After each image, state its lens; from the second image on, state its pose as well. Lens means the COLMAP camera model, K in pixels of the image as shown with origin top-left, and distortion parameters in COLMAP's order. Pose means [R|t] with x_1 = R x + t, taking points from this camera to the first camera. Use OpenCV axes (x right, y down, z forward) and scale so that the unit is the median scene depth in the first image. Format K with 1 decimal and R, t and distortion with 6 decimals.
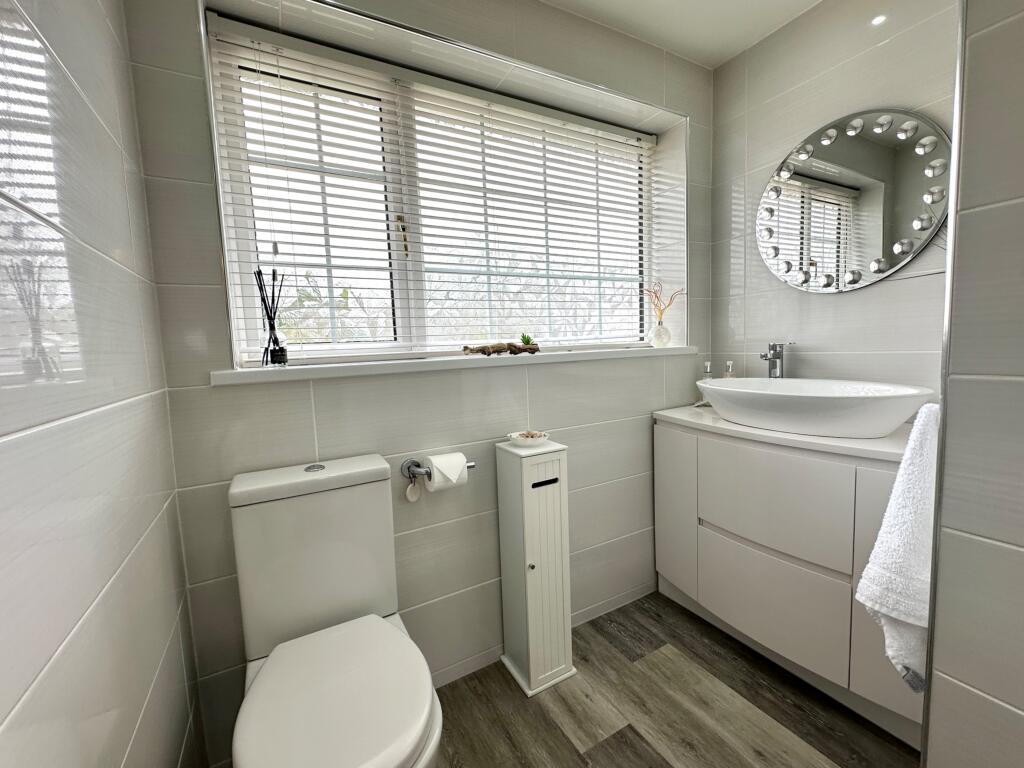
lens RADIAL K [[415.1, 0, 512.4], [0, 415.1, 379.1], [0, 0, 1]] dist [-0.002122, 0.000294]
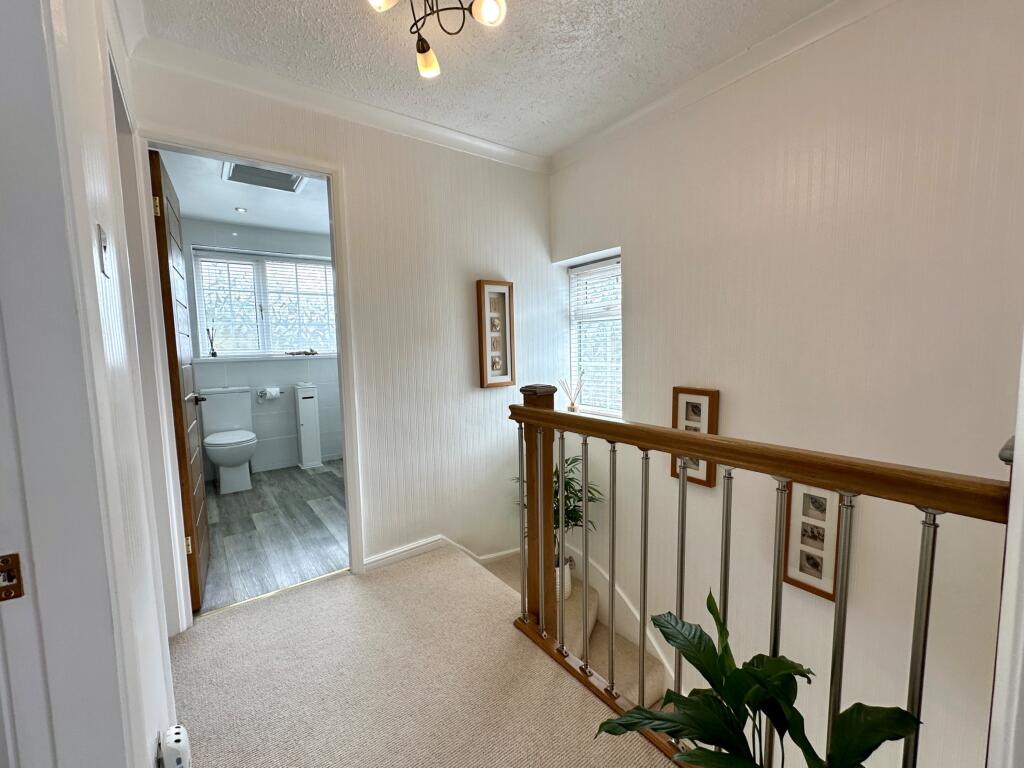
lens RADIAL K [[415.1, 0, 508.9], [0, 415.1, 382.9], [0, 0, 1]] dist [-0.002122, 0.000294]
pose [[0.992291, 0.008491, 0.123636, 1.119494], [-0.008724, 0.999961, 0.001348, 0.119195], [-0.123620, -0.002416, 0.992327, -2.114464]]
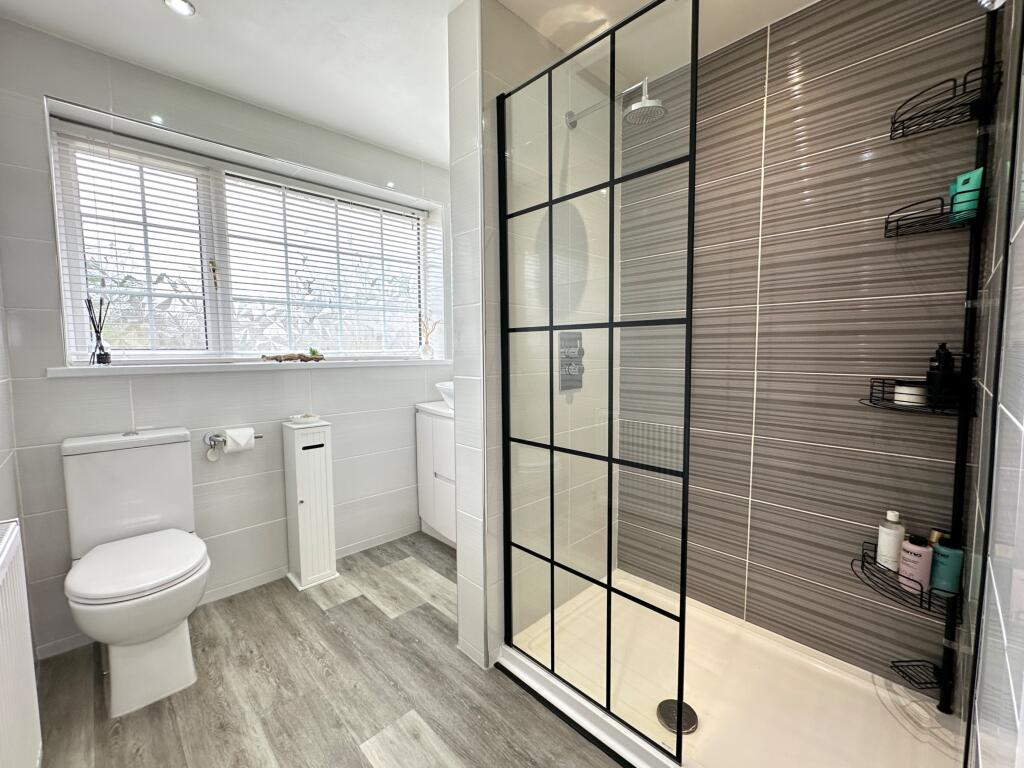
lens RADIAL K [[415.1, 0, 505.5], [0, 415.1, 381.8], [0, 0, 1]] dist [-0.002122, 0.000294]
pose [[0.967841, 0.015411, 0.251090, 0.361934], [-0.011367, 0.999781, -0.017548, 0.029904], [-0.251306, 0.014130, 0.967805, -0.628758]]
